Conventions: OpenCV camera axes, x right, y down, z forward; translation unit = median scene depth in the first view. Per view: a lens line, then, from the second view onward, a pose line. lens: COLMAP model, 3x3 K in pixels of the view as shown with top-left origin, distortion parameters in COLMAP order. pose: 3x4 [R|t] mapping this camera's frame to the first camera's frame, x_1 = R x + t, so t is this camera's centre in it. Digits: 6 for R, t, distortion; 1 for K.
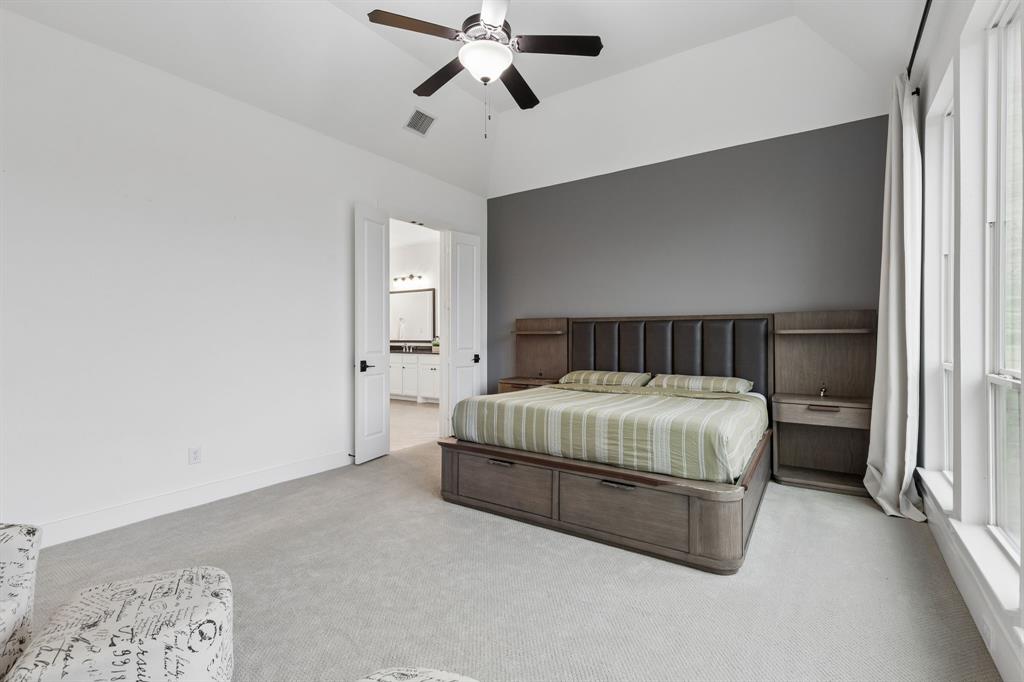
lens RADIAL K [[466.0, 0, 516.6], [0, 466.0, 332.9], [0, 0, 1]] dist [0.006355, 0.000176]
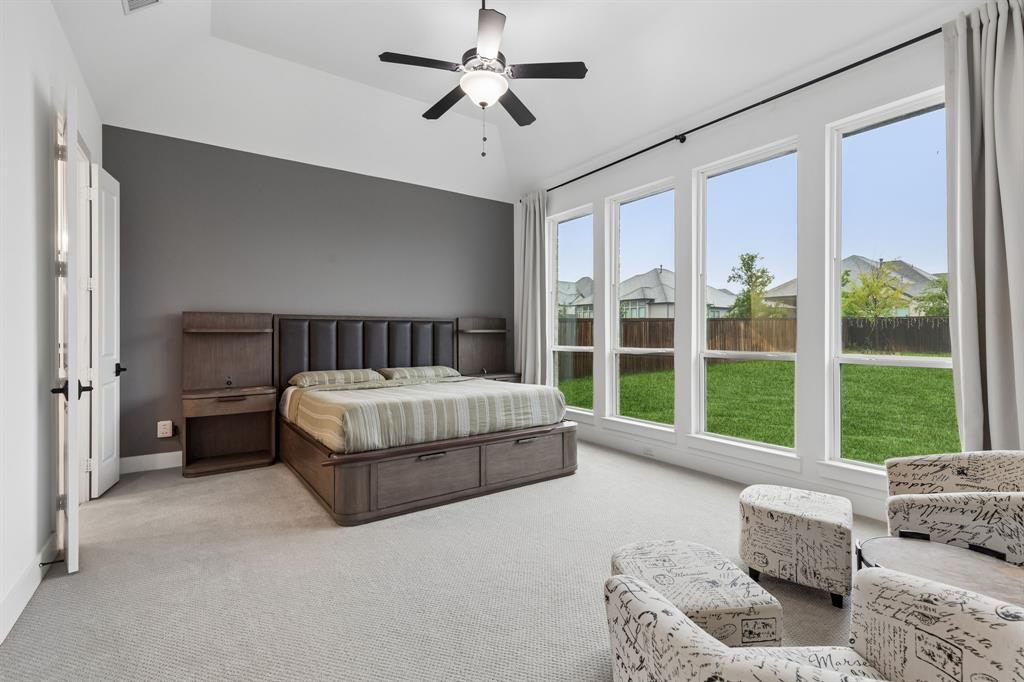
lens RADIAL K [[466.0, 0, 516.6], [0, 466.0, 332.9], [0, 0, 1]] dist [0.006355, 0.000176]
pose [[0.354841, 0.002985, 0.934922, -0.915893], [-0.001954, 0.999995, -0.002451, 0.007337], [-0.934925, -0.000958, 0.354845, 0.446898]]
